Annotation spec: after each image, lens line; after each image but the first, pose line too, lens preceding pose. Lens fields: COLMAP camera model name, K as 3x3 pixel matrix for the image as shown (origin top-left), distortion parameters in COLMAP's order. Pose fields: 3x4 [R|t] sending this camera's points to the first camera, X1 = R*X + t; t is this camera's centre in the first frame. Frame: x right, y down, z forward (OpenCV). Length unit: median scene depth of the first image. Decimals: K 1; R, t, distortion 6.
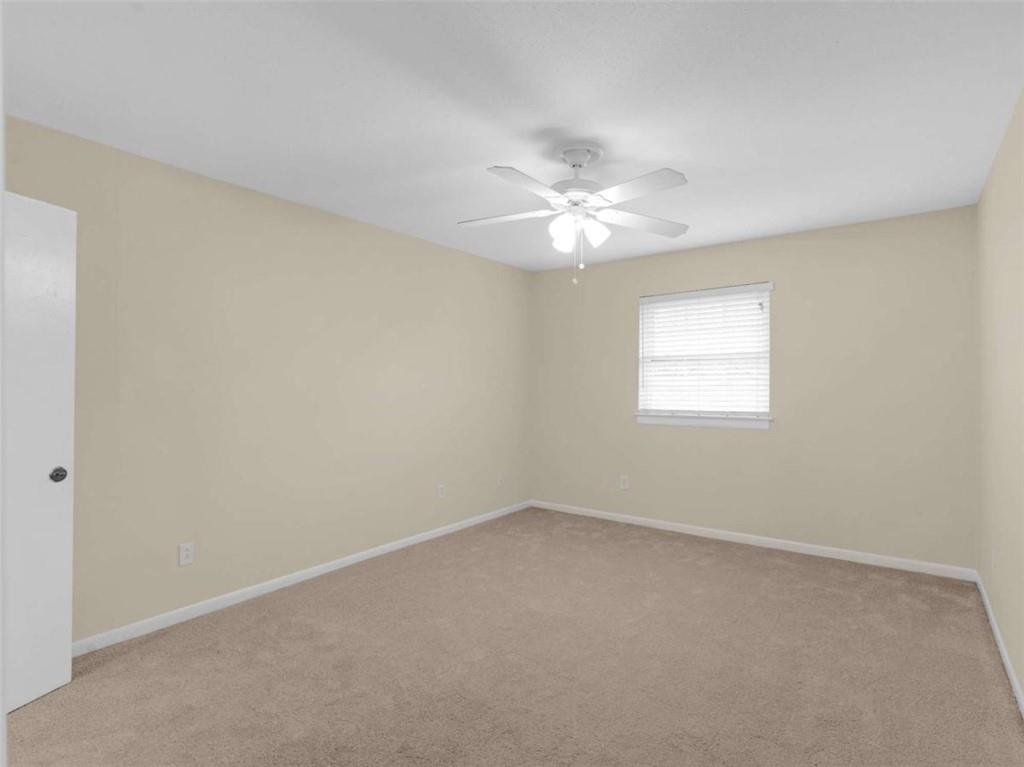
lens RADIAL K [[534.3, 0, 494.7], [0, 534.3, 386.0], [0, 0, 1]] dist [0.001158, 0.000078]
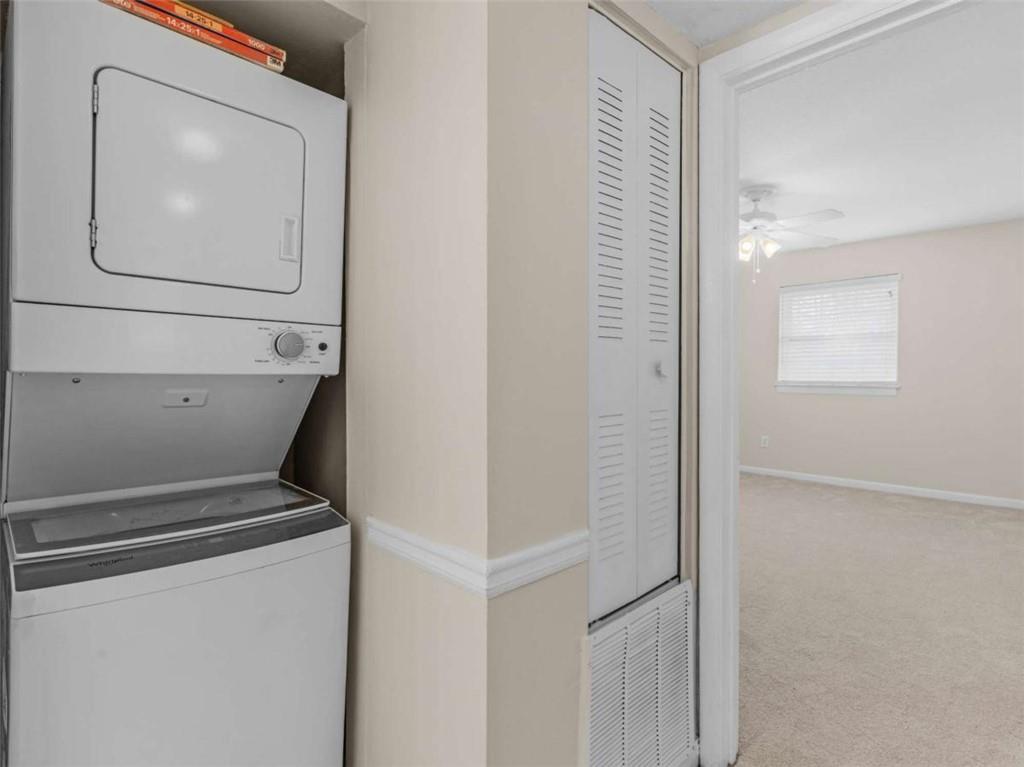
lens RADIAL K [[544.0, 0, 509.2], [0, 544.0, 382.4], [0, 0, 1]] dist [0.001311, -0.000557]
pose [[0.991467, 0.001044, -0.130353, -0.206558], [0.001170, 0.999856, 0.016906, 0.031121], [0.130352, -0.016914, 0.991323, -0.354867]]
